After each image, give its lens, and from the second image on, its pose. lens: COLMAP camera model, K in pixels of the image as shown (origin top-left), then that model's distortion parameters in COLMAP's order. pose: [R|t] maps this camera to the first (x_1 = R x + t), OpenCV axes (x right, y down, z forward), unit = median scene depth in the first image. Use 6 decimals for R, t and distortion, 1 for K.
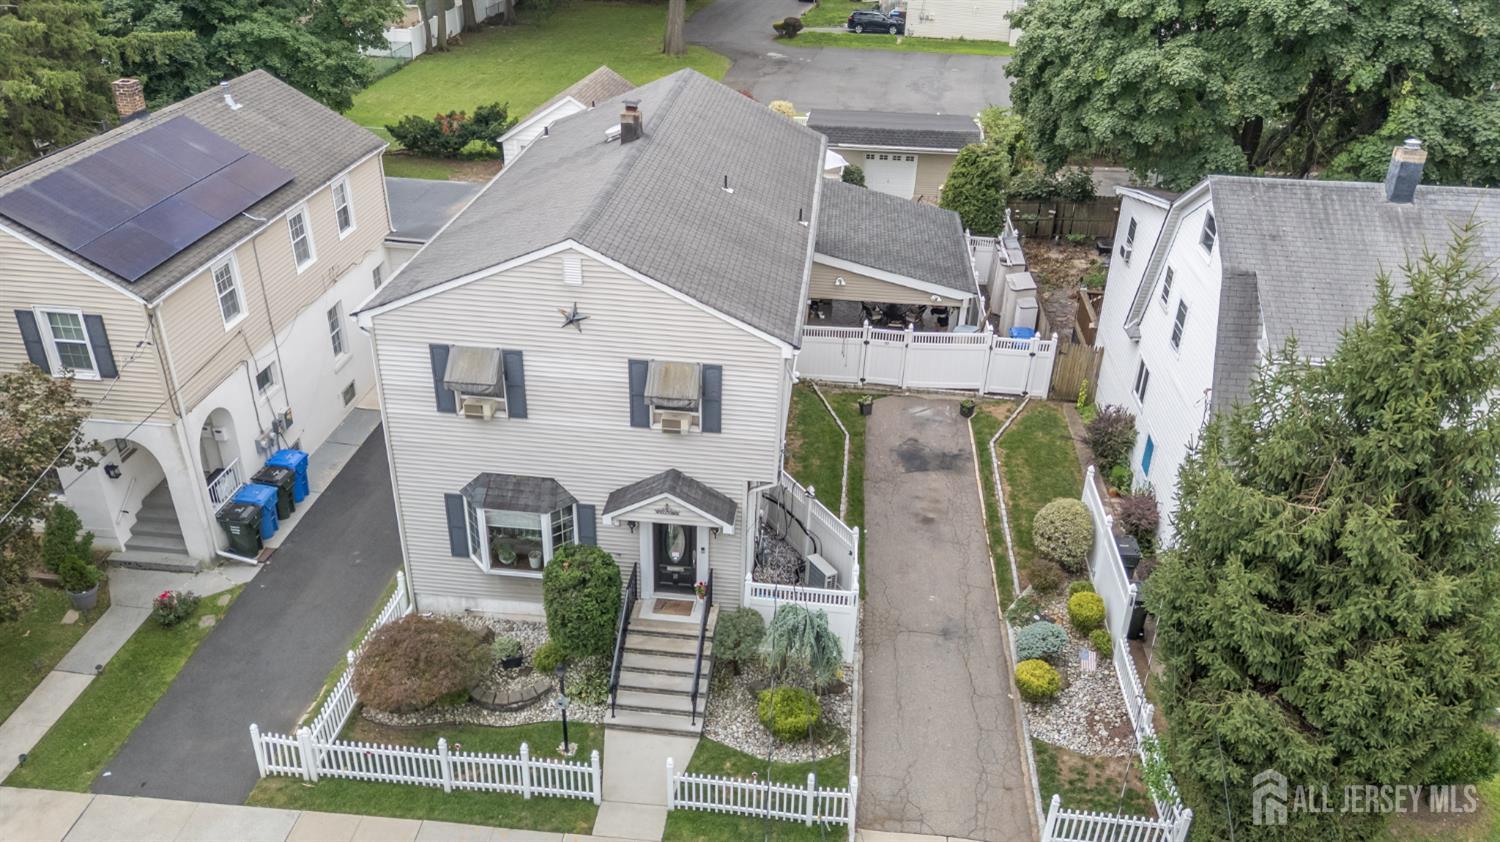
lens RADIAL K [[1101.7, 0, 750.0], [0, 1101.7, 421.0], [0, 0, 1]] dist [0.020561, -0.001224]
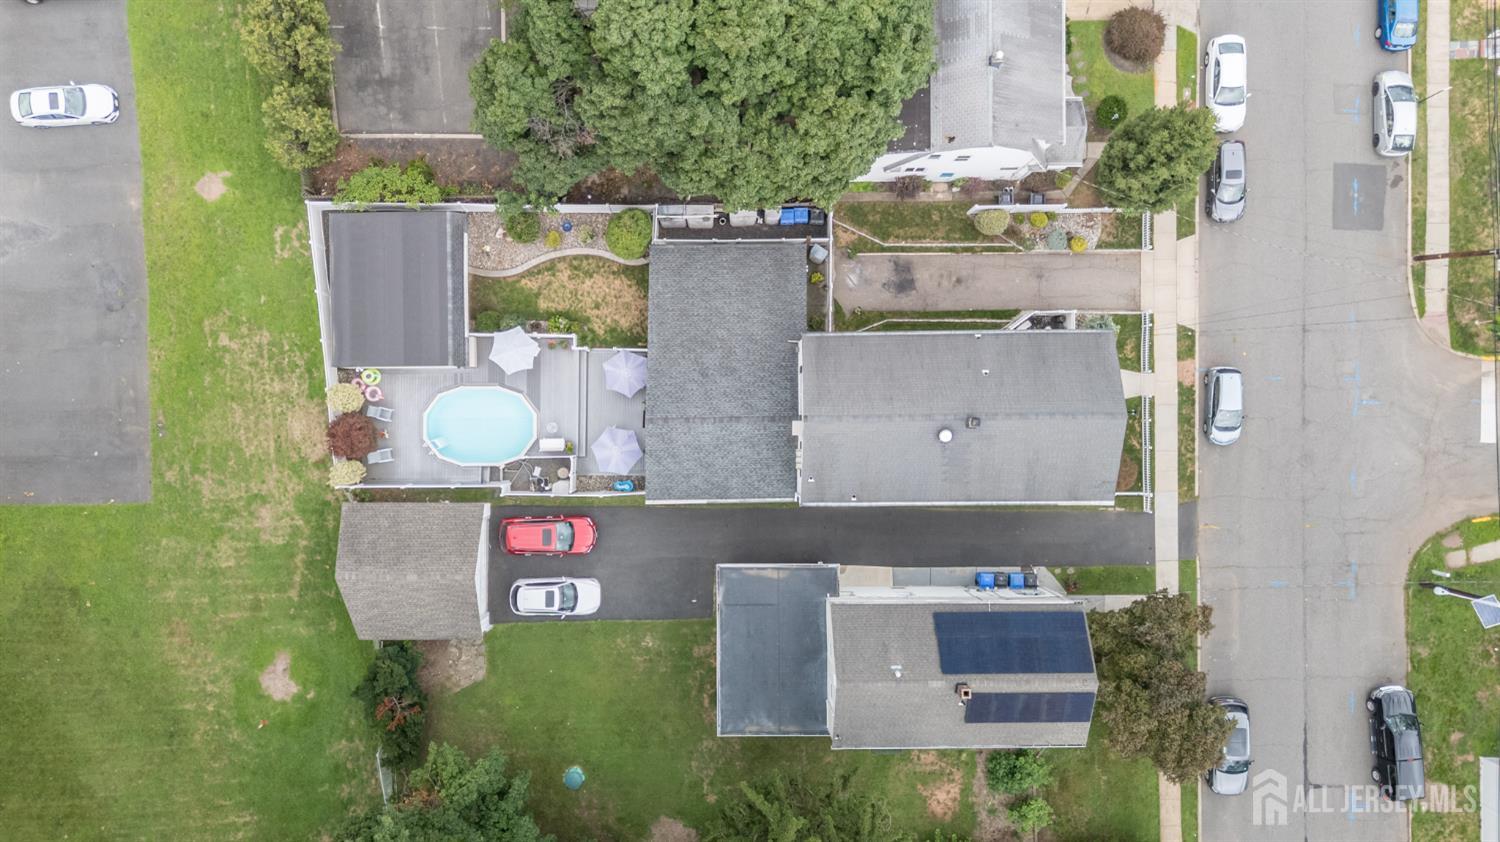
lens RADIAL K [[1082.0, 0, 750.0], [0, 1082.0, 421.0], [0, 0, 1]] dist [0.087649, -0.094319]
pose [[-0.101666, -0.994351, -0.030499, -0.004130], [0.453209, -0.073586, 0.888362, -2.456157], [-0.885587, 0.076494, 0.458130, 0.513830]]
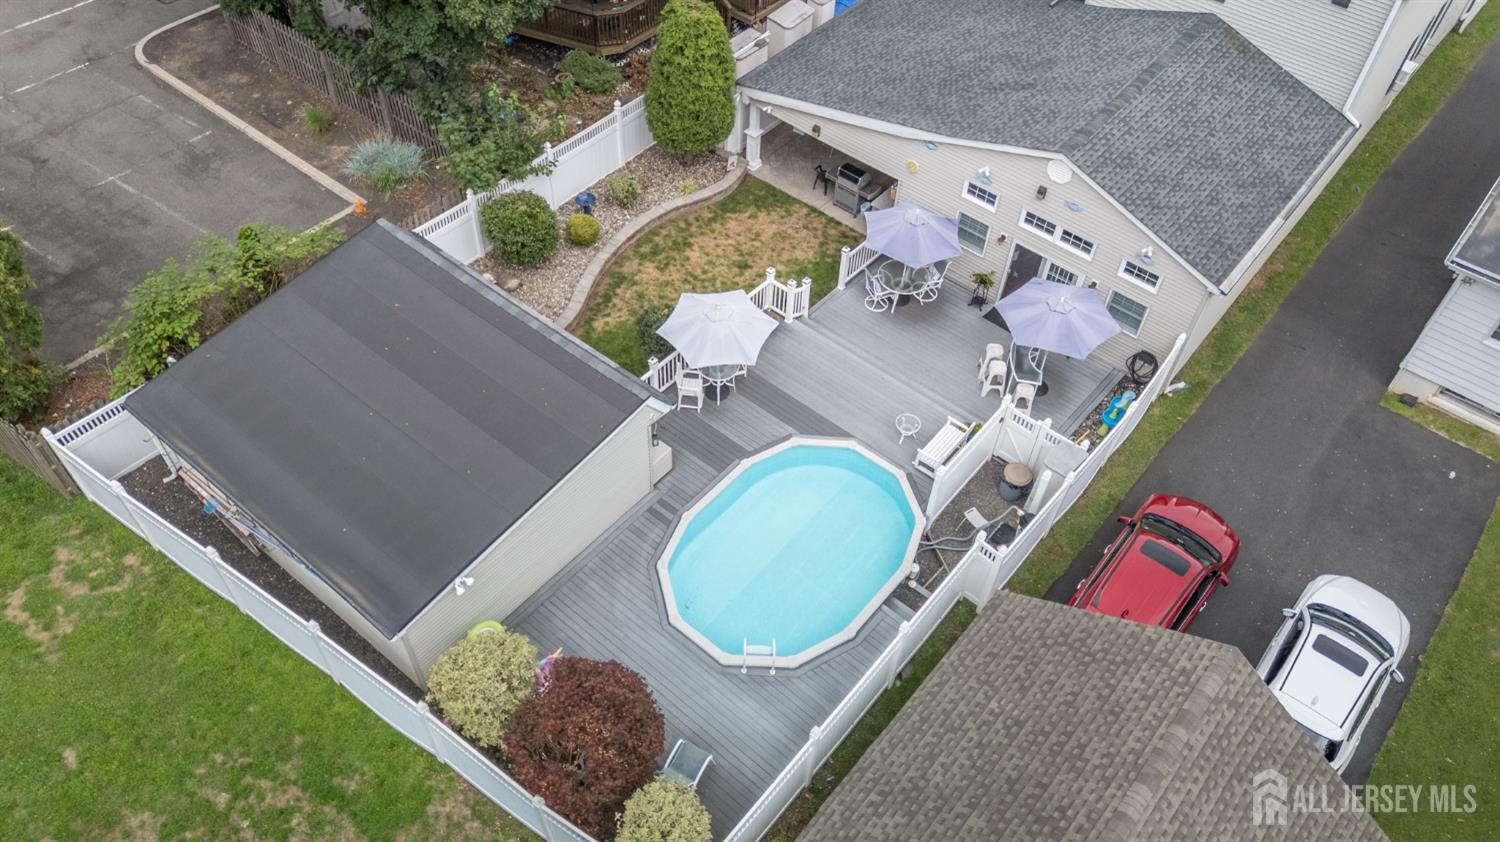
lens RADIAL K [[1094.4, 0, 750.0], [0, 1094.4, 421.0], [0, 0, 1]] dist [0.108455, -0.100798]
pose [[-0.827994, -0.457184, 0.324667, -0.263526], [0.221745, 0.264839, 0.938451, -1.426294], [-0.515028, 0.849025, -0.117907, 2.286433]]
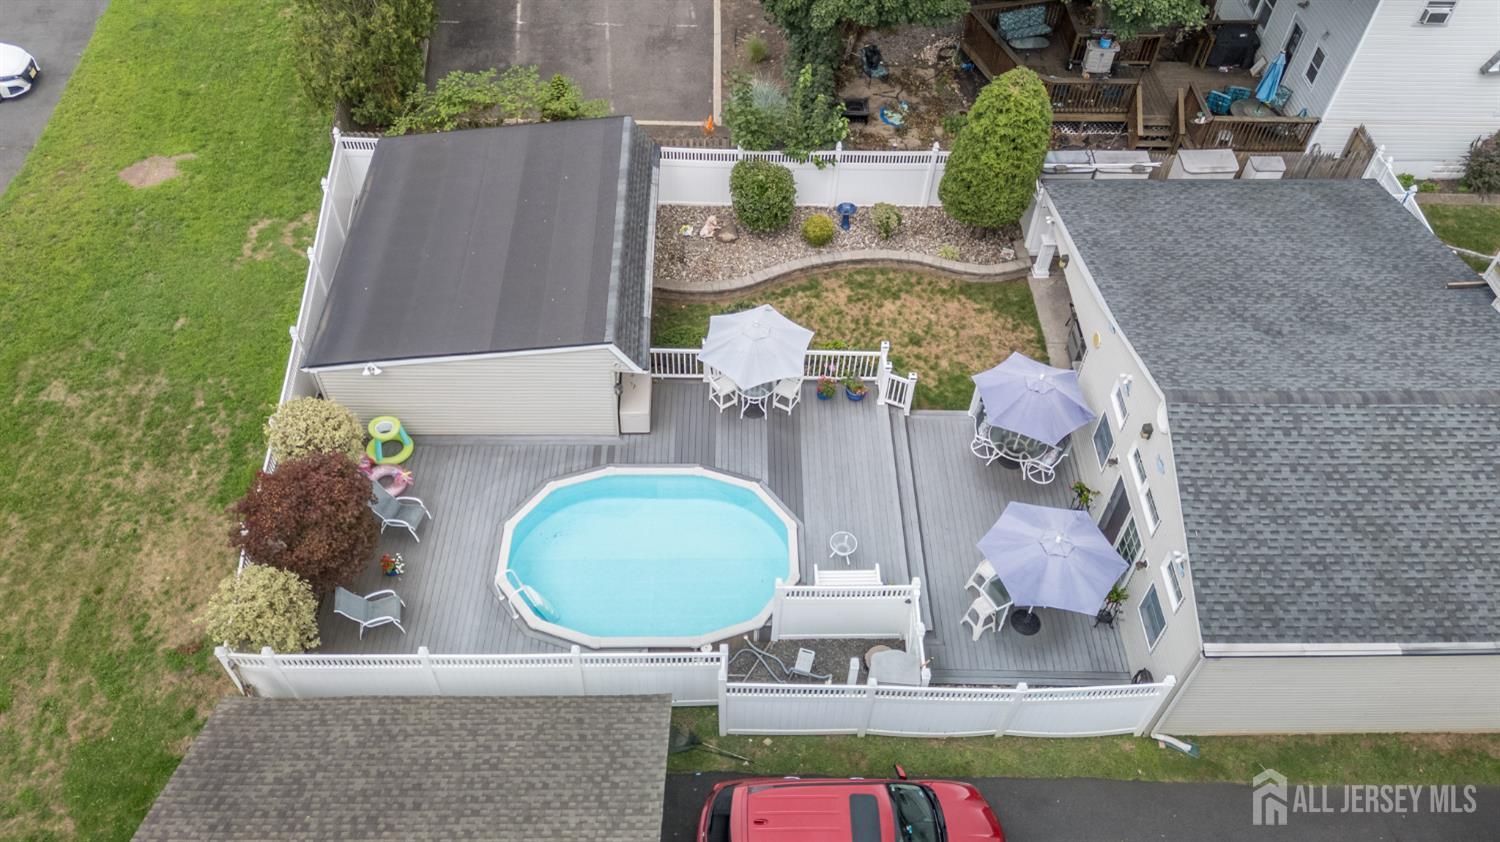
lens RADIAL K [[1094.4, 0, 750.0], [0, 1094.4, 421.0], [0, 0, 1]] dist [0.108455, -0.100798]
pose [[-0.116846, -0.766382, 0.631669, -0.564955], [0.455986, 0.523628, 0.719647, -1.196062], [-0.882283, 0.372120, 0.288275, 1.844010]]
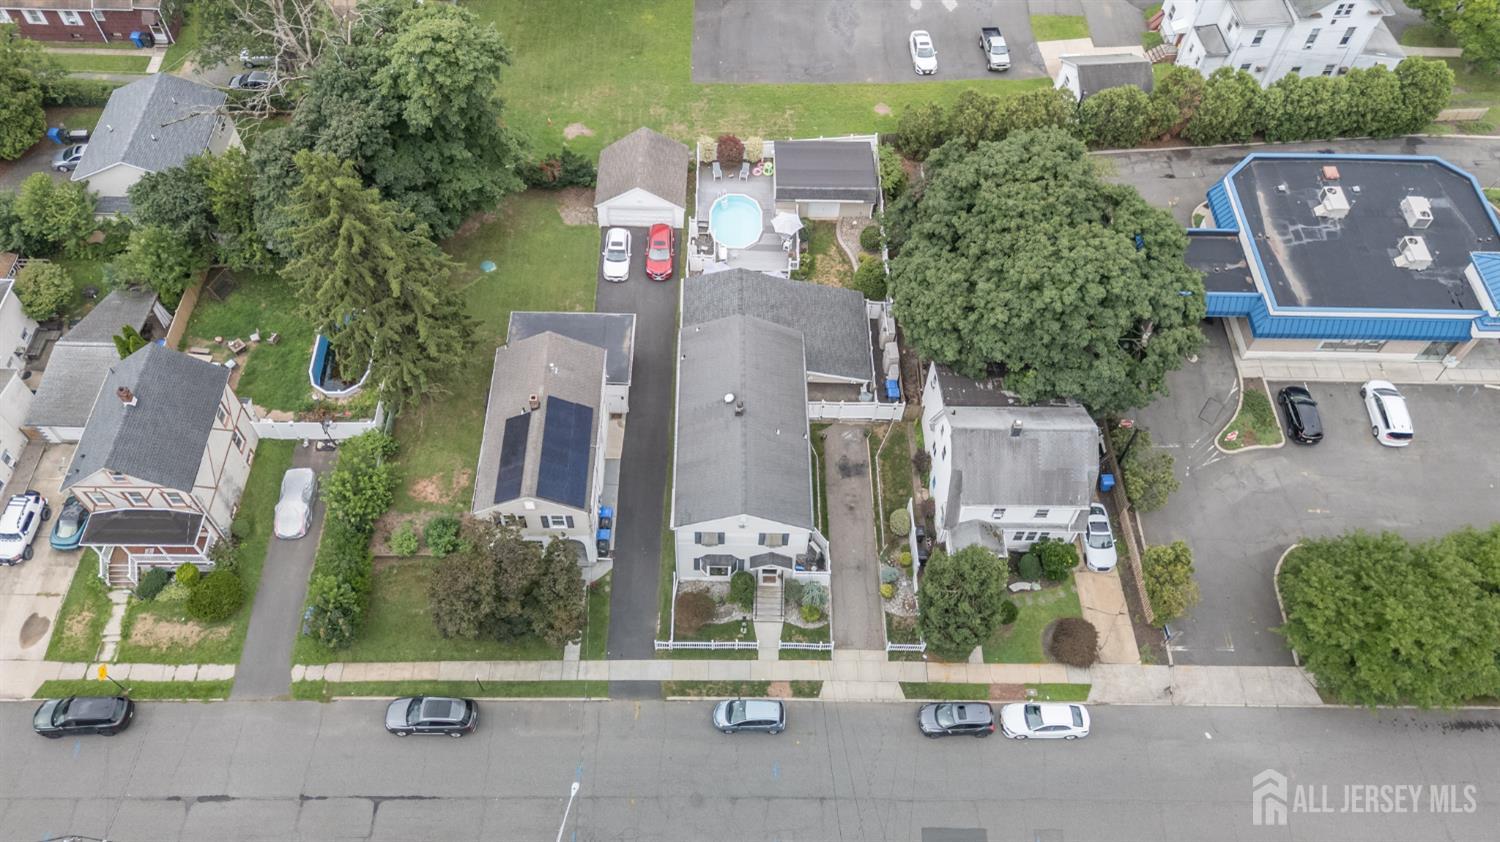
lens RADIAL K [[1094.4, 0, 750.0], [0, 1094.4, 421.0], [0, 0, 1]] dist [0.108455, -0.100798]
pose [[0.994697, -0.082409, 0.061532, -0.273798], [0.045652, 0.889909, 0.453848, -1.592702], [-0.092159, -0.448633, 0.888952, -1.482892]]
